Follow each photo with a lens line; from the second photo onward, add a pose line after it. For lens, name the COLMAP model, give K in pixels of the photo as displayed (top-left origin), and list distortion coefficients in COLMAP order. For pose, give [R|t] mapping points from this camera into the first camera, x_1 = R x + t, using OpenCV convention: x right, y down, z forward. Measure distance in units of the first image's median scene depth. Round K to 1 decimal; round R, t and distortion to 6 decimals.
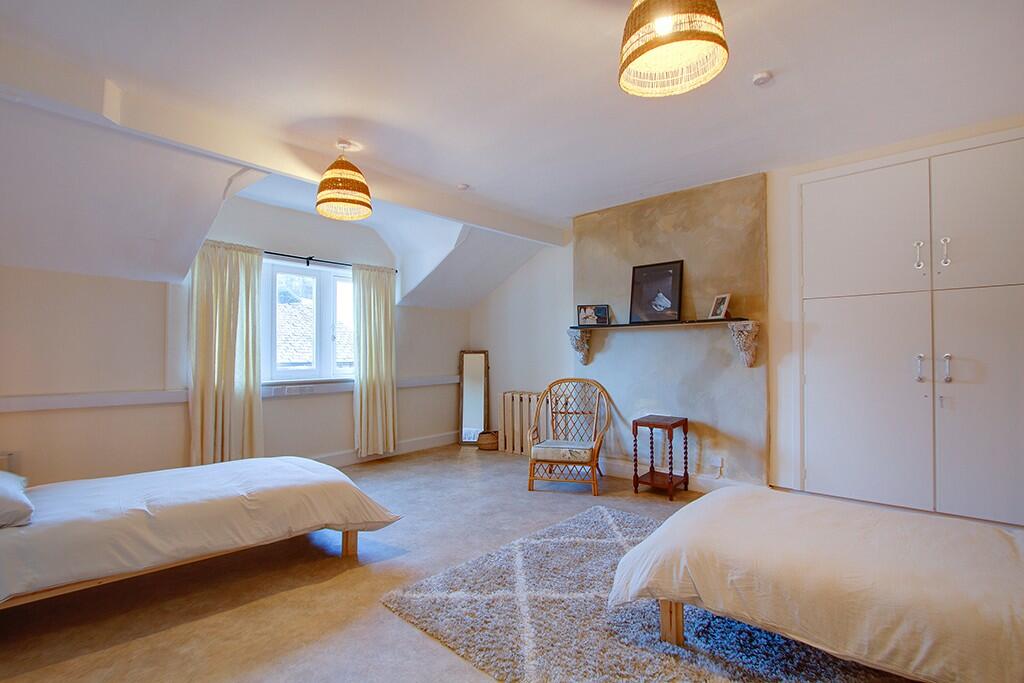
lens RADIAL K [[507.1, 0, 513.1], [0, 507.1, 343.9], [0, 0, 1]] dist [-0.001498, -0.000045]
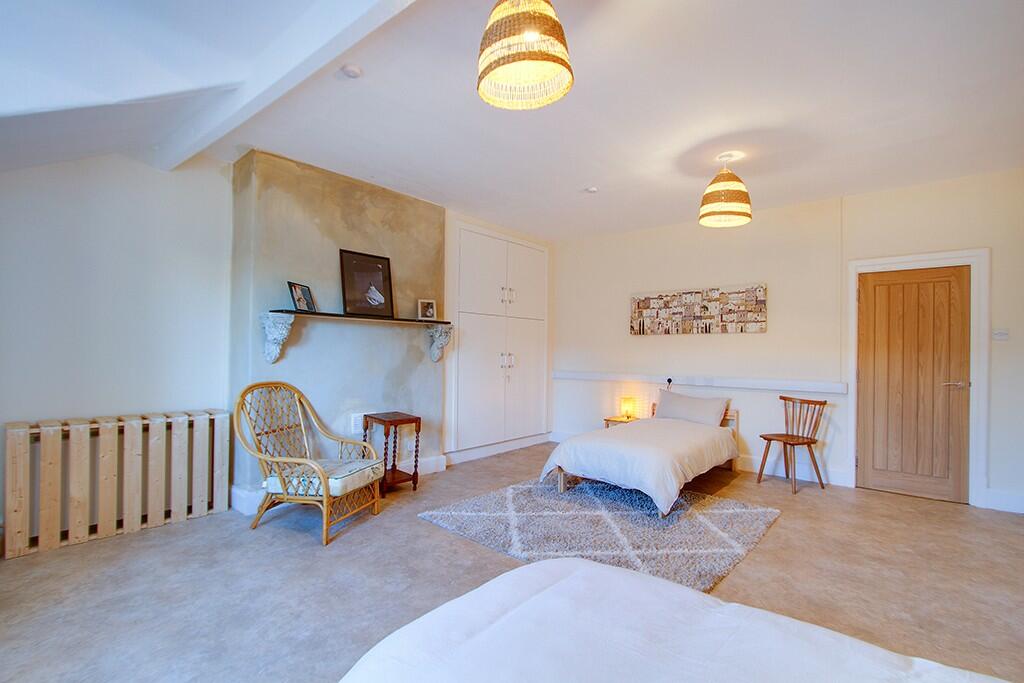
lens RADIAL K [[496.1, 0, 512.0], [0, 496.1, 341.5], [0, 0, 1]] dist [0.000809, 0.000165]
pose [[-0.066564, 0.022966, 0.997518, -0.676901], [-0.036724, 0.999001, -0.025450, 0.018983], [-0.997106, -0.038326, -0.065654, 0.811121]]
